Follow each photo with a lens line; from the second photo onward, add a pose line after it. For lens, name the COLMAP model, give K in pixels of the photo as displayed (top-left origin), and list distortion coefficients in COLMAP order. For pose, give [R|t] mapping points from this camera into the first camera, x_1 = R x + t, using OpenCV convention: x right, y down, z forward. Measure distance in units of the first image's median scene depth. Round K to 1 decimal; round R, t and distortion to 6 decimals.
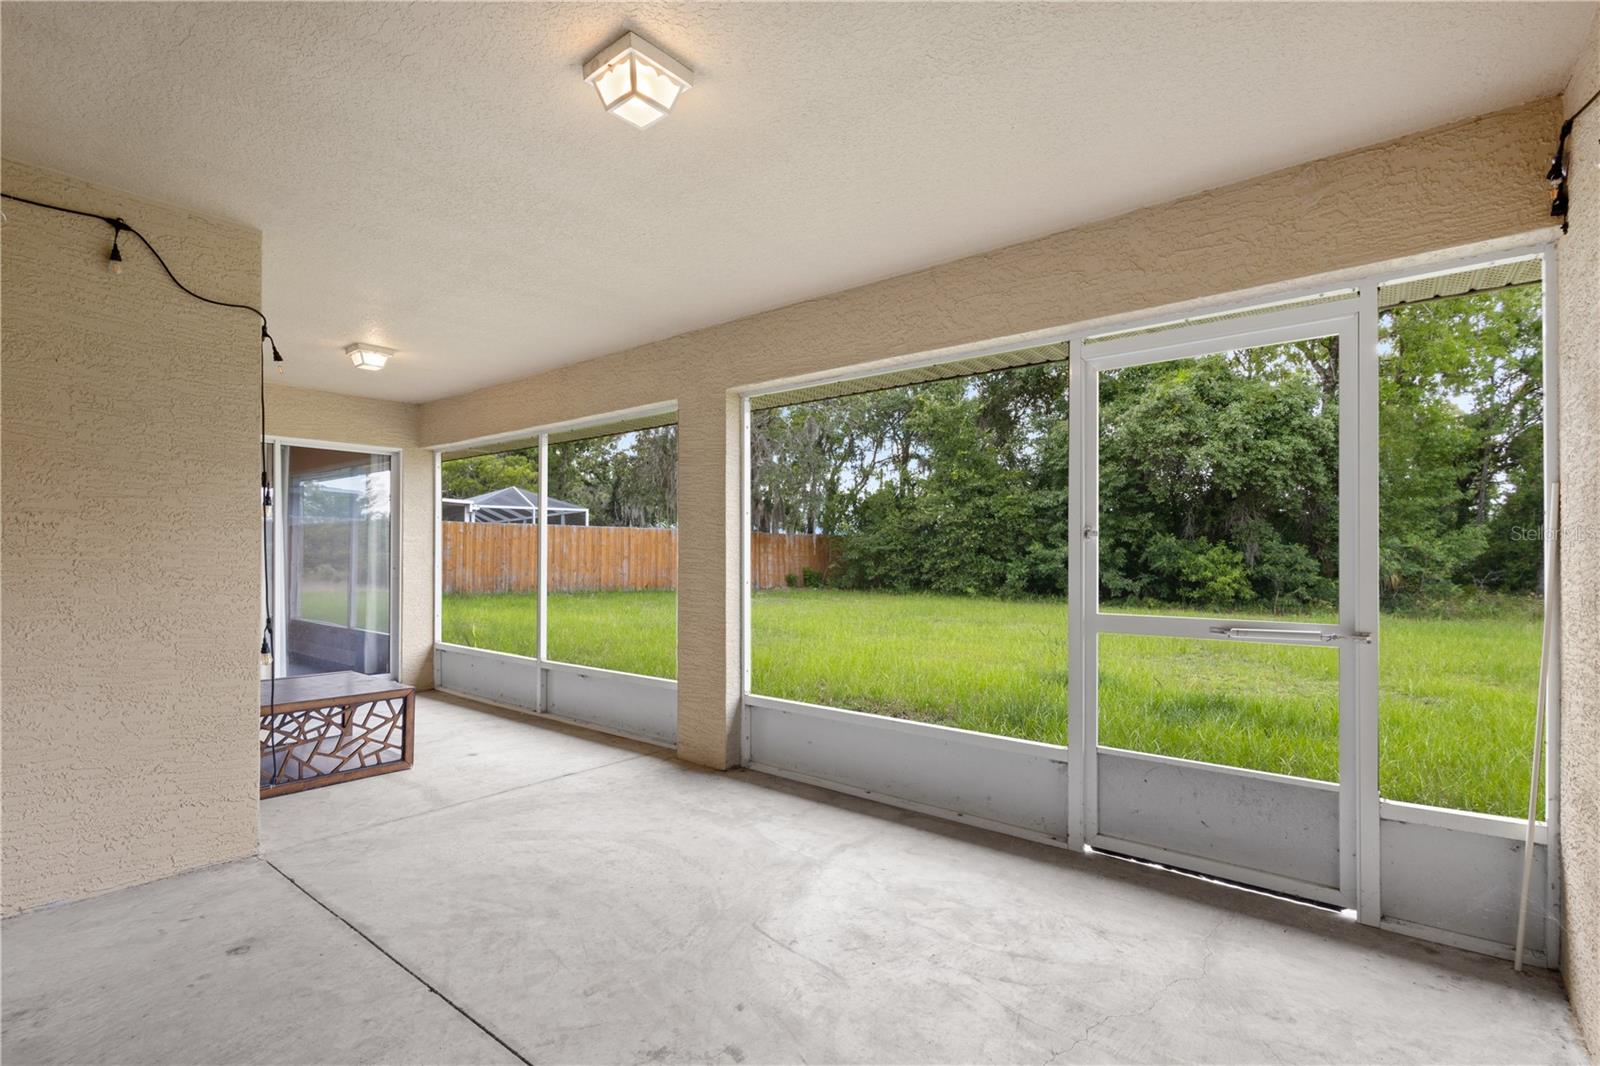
lens RADIAL K [[729.4, 0, 800.3], [0, 729.4, 538.8], [0, 0, 1]] dist [0.006326, -0.000869]
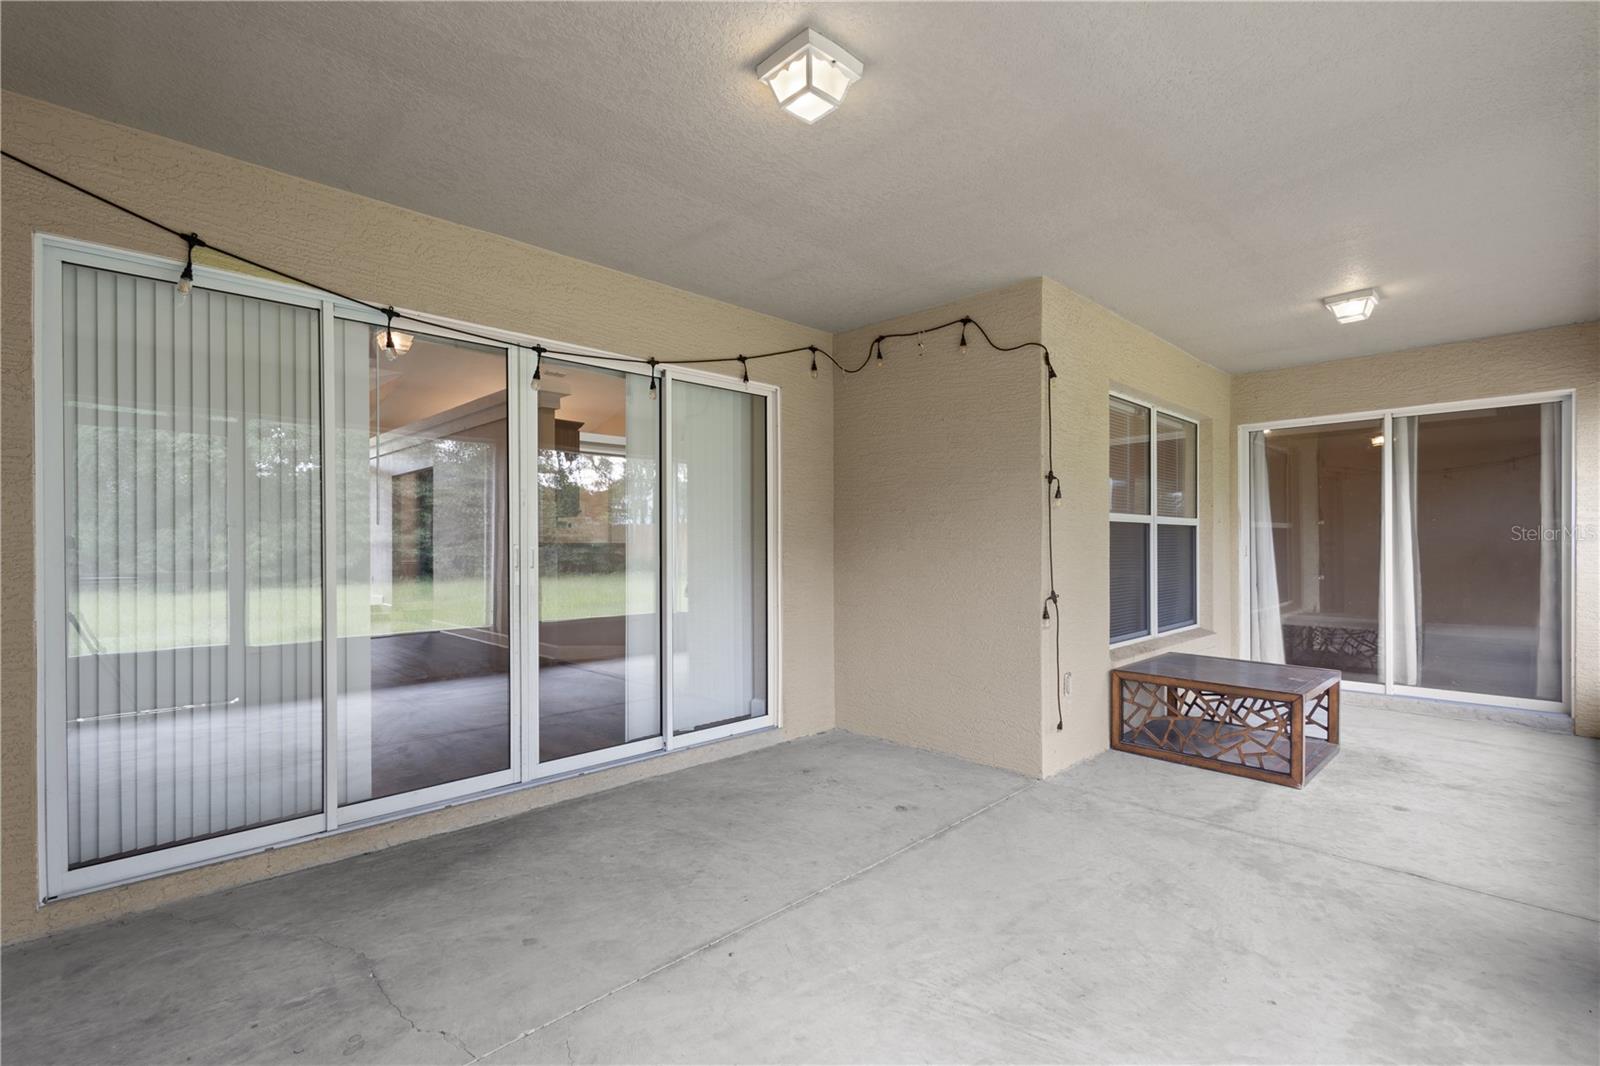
lens RADIAL K [[729.4, 0, 800.3], [0, 729.4, 538.8], [0, 0, 1]] dist [0.006326, -0.000869]
pose [[-0.112621, -0.008182, -0.993604, 0.448497], [0.024366, 0.999643, -0.010994, 0.020904], [0.993339, -0.025449, -0.112381, 0.614682]]
